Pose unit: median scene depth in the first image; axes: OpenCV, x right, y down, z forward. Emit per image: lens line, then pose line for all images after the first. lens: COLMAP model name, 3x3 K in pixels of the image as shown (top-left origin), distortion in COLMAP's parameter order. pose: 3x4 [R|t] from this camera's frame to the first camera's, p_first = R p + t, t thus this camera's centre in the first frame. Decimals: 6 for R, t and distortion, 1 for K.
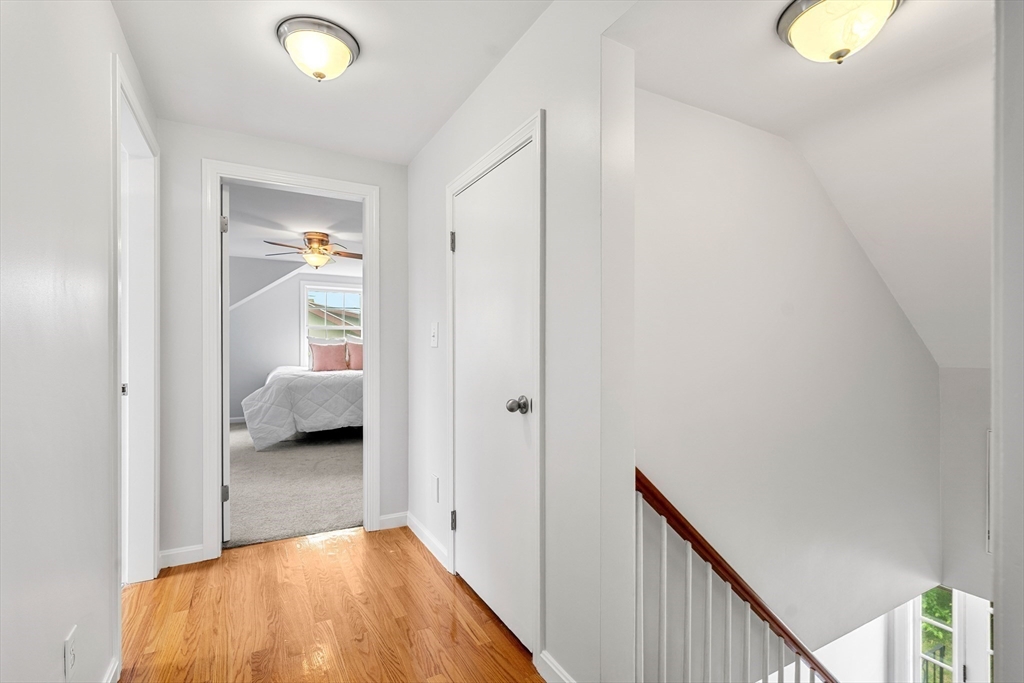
lens RADIAL K [[471.3, 0, 504.9], [0, 471.3, 348.3], [0, 0, 1]] dist [0.003027, 0.000024]
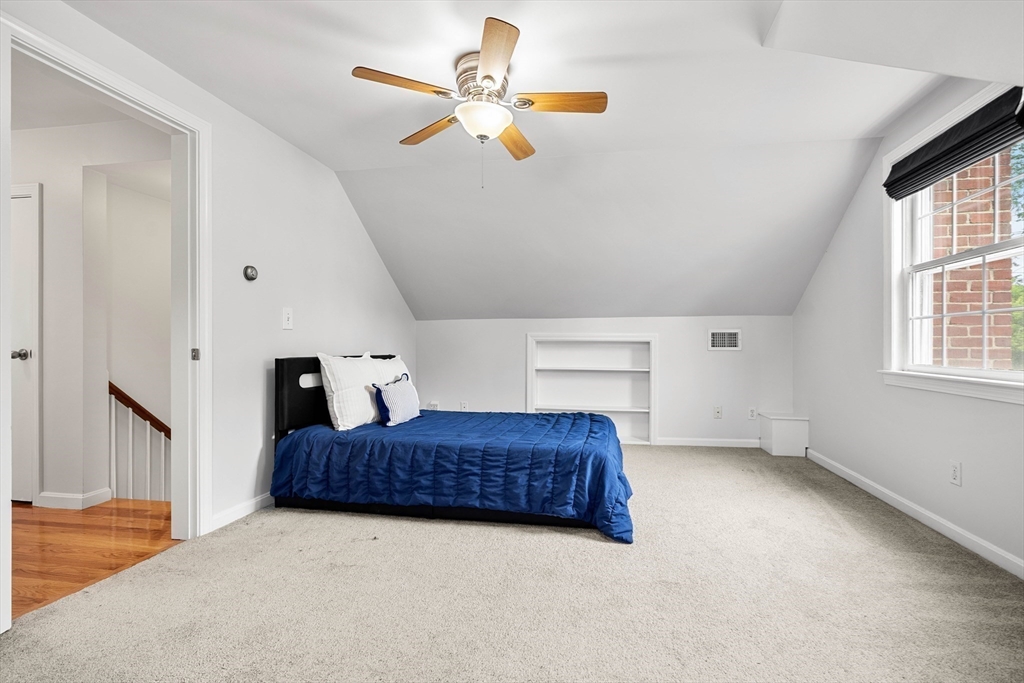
lens RADIAL K [[464.5, 0, 510.1], [0, 464.5, 341.5], [0, 0, 1]] dist [0.002100, -0.000231]
pose [[0.641365, -0.001917, 0.767233, -0.125100], [-0.002571, 0.999986, 0.004647, 0.070891], [-0.767231, -0.004953, 0.641351, -1.410006]]
